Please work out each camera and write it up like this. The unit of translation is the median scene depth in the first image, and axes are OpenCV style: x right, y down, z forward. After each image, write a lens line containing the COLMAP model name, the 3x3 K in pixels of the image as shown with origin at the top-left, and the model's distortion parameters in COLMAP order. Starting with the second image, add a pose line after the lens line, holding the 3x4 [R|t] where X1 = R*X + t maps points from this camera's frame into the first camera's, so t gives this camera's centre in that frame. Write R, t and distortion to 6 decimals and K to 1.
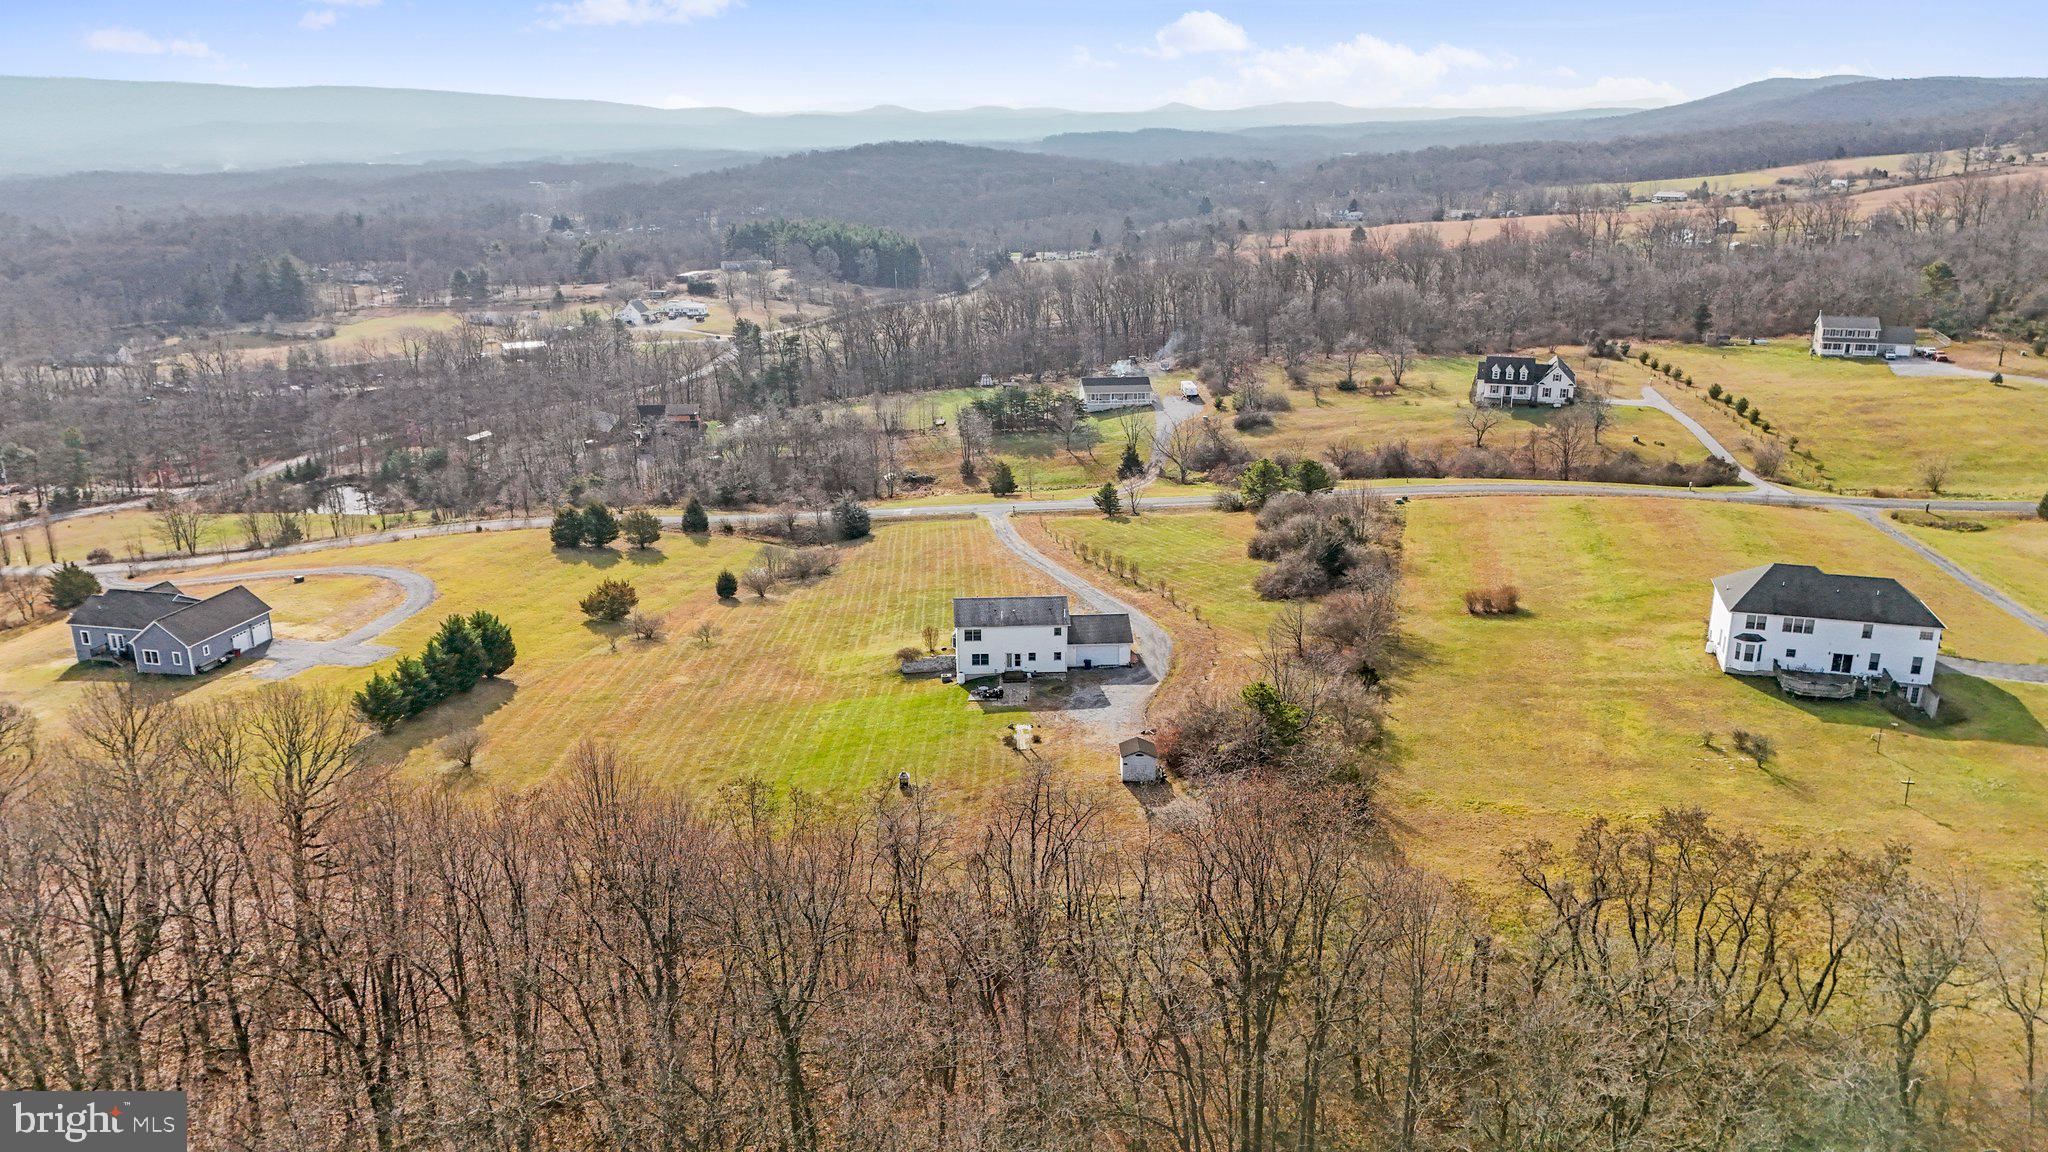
lens RADIAL K [[1504.9, 0, 1024.0], [0, 1504.9, 576.0], [0, 0, 1]] dist [0.092577, -0.098658]
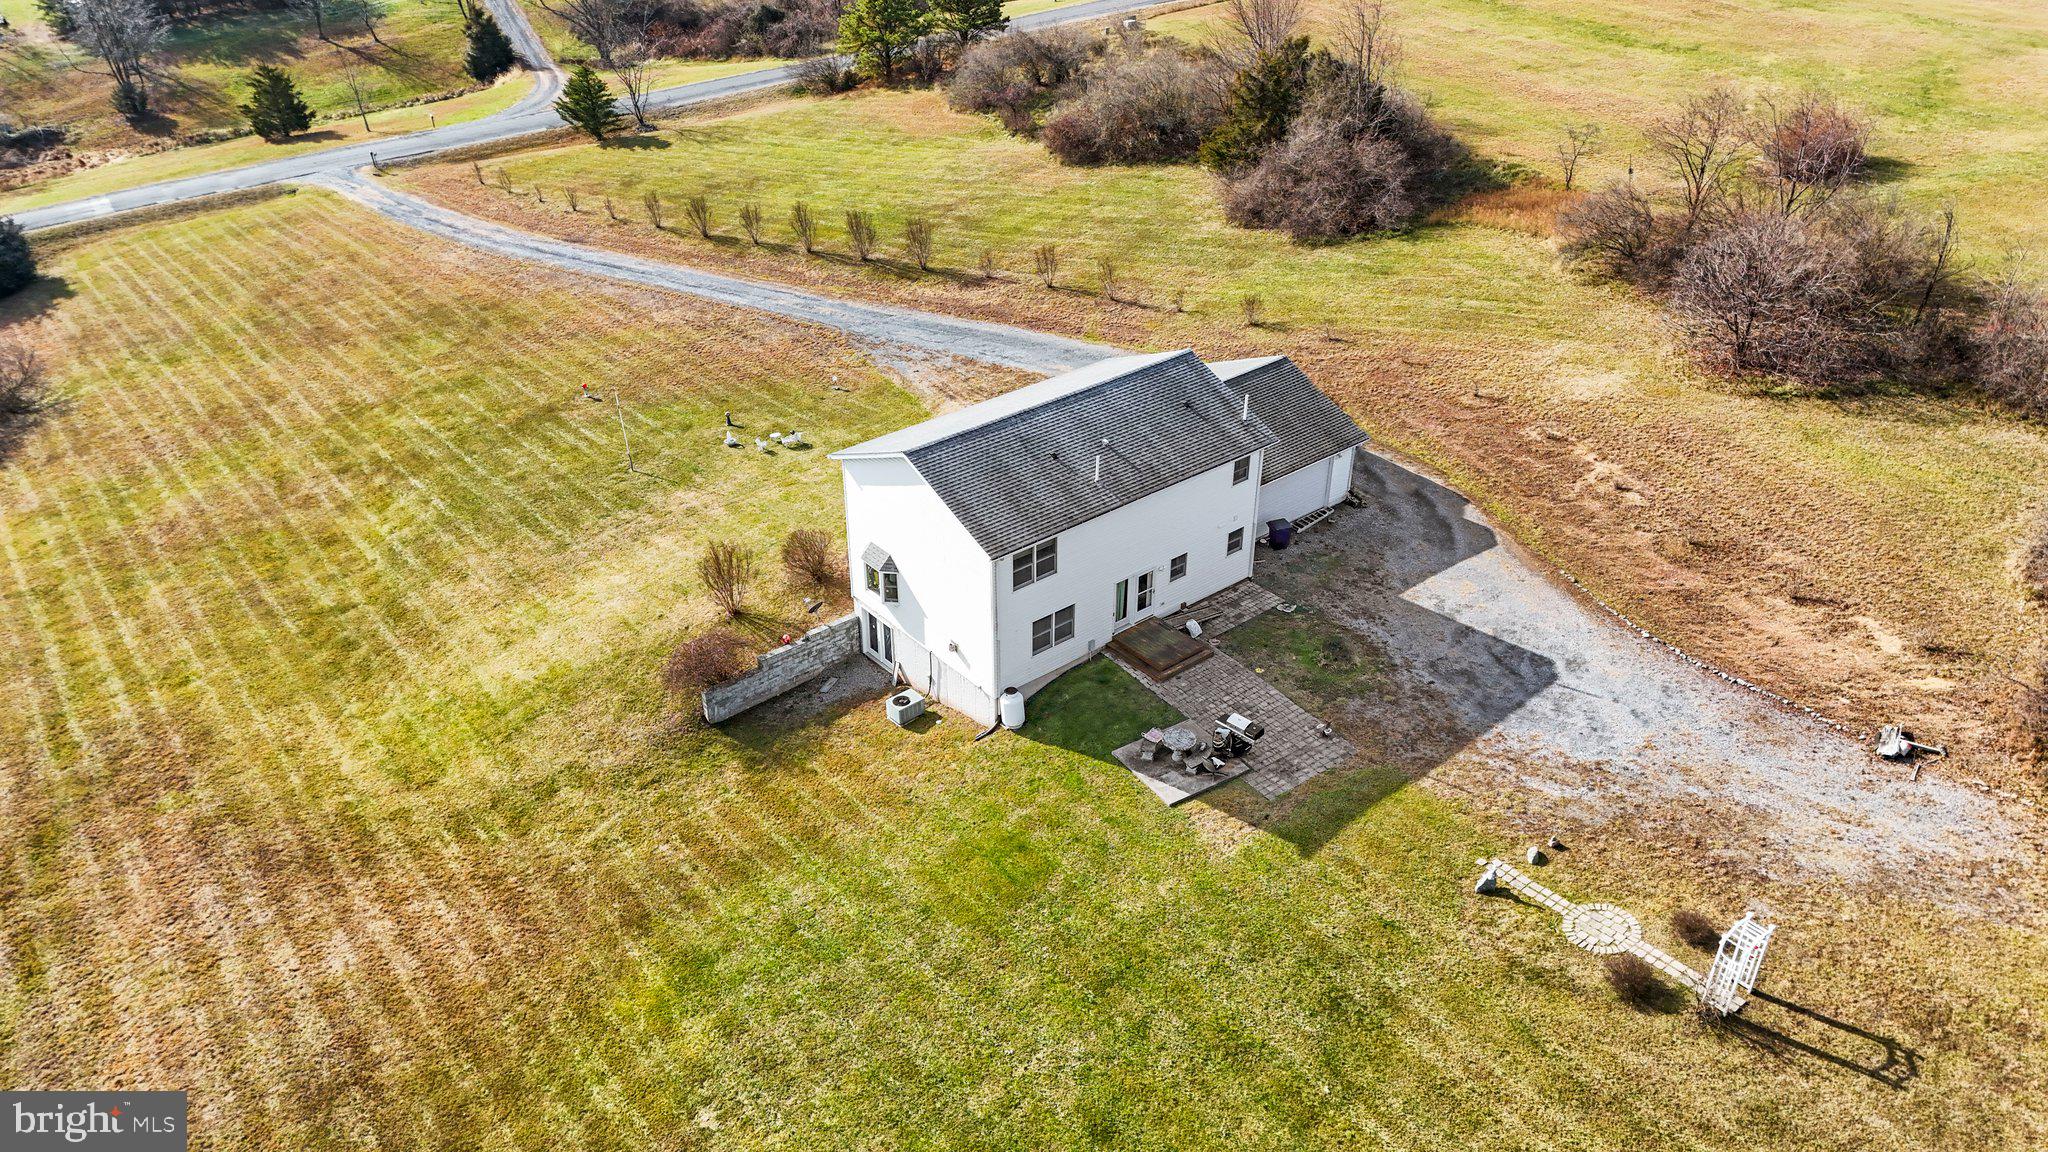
lens RADIAL K [[1504.9, 0, 1024.0], [0, 1504.9, 576.0], [0, 0, 1]] dist [0.092577, -0.098658]
pose [[0.813780, -0.305840, 0.494189, -0.133903], [0.174045, 0.939554, 0.294866, -0.032814], [-0.554500, -0.153945, 0.817821, 0.569930]]
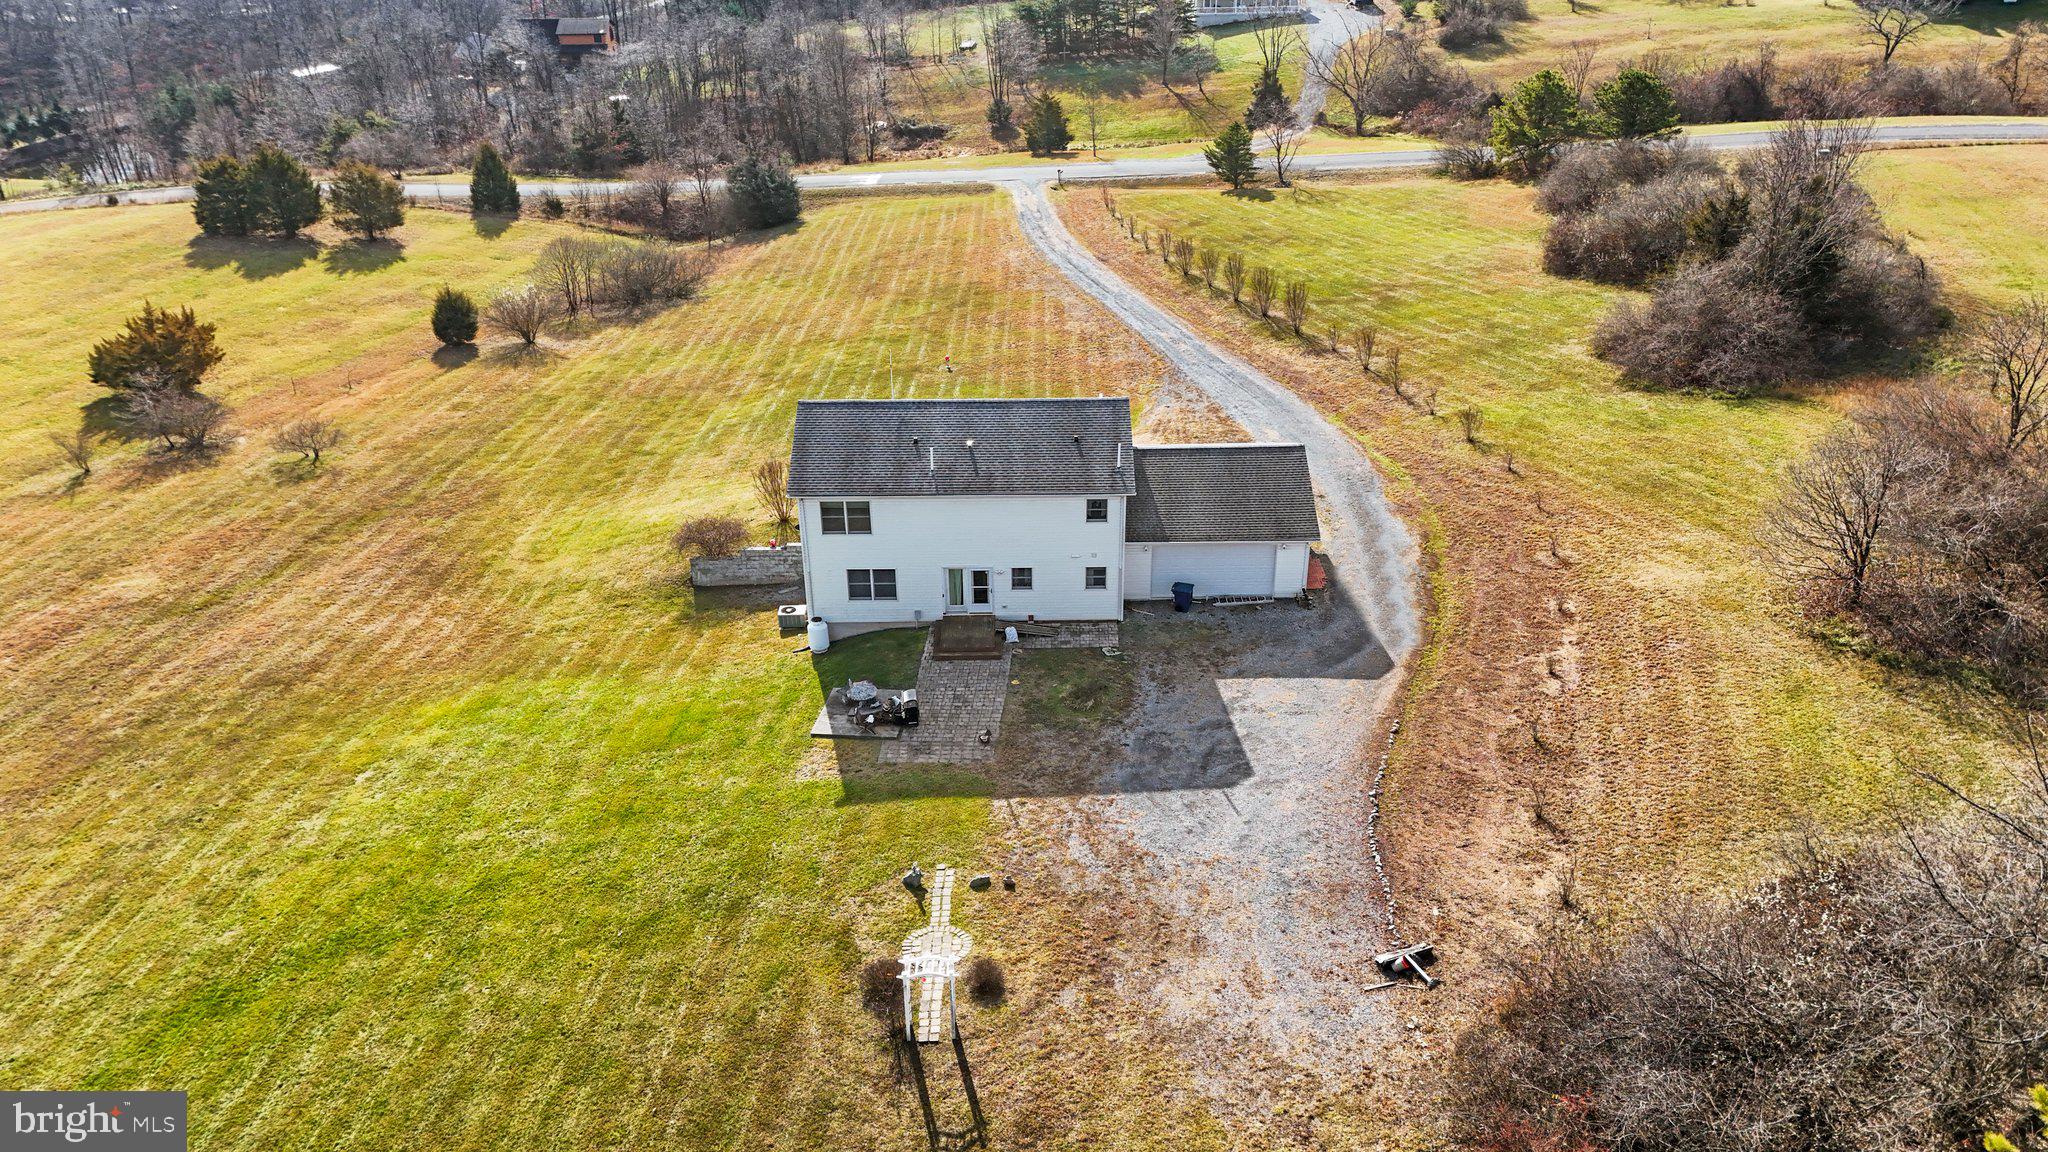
lens RADIAL K [[1504.9, 0, 1024.0], [0, 1504.9, 576.0], [0, 0, 1]] dist [0.092577, -0.098658]
pose [[0.997910, 0.021851, -0.060805, 0.020141], [-0.009508, 0.980496, 0.196309, -0.010946], [0.063909, -0.195321, 0.978655, 0.497931]]
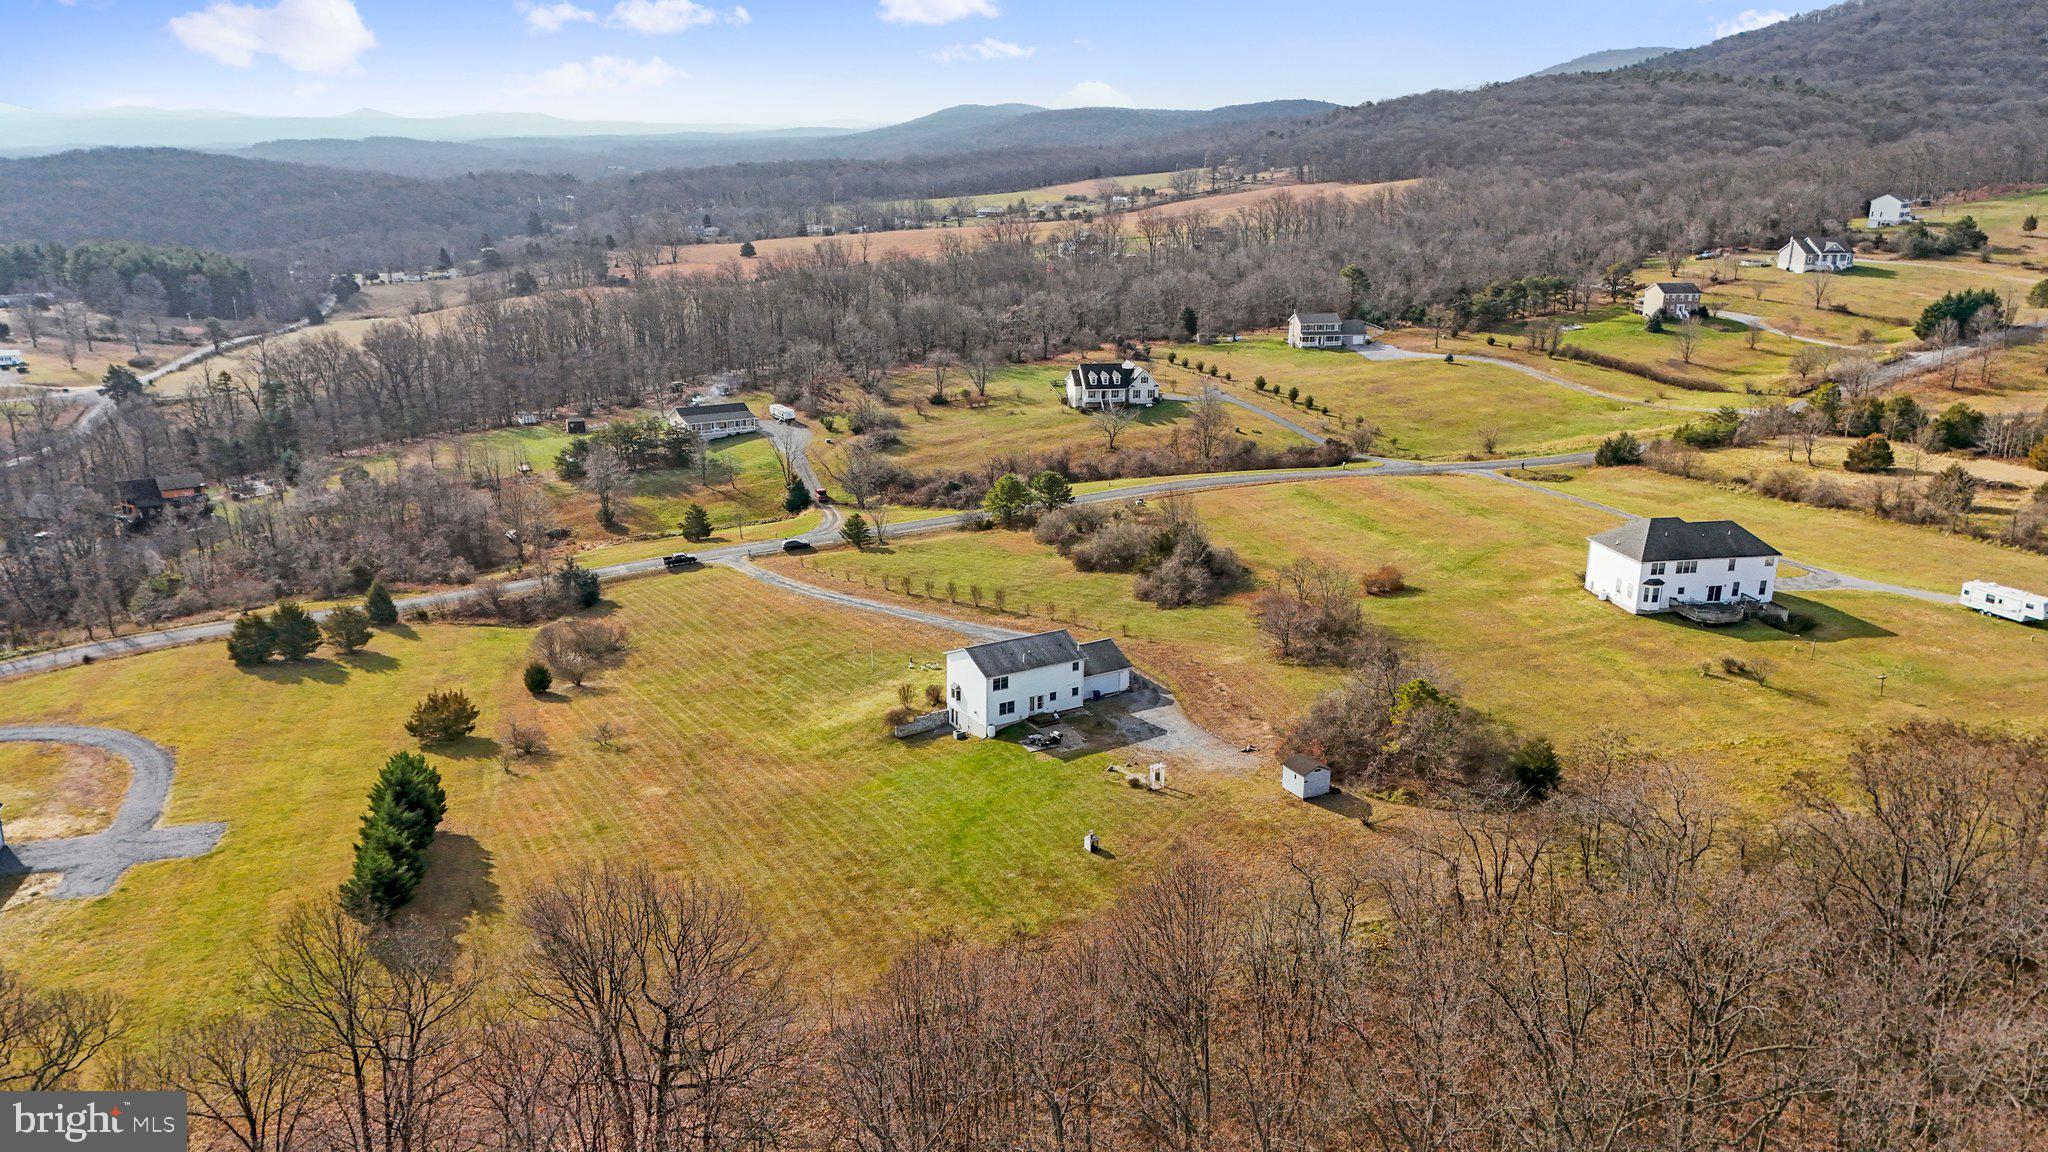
lens RADIAL K [[1504.9, 0, 1024.0], [0, 1504.9, 576.0], [0, 0, 1]] dist [0.092577, -0.098658]
pose [[0.881887, -0.121797, 0.455457, -0.330653], [0.125626, 0.991834, 0.021989, -0.034709], [-0.454416, 0.037826, 0.889986, 0.111675]]
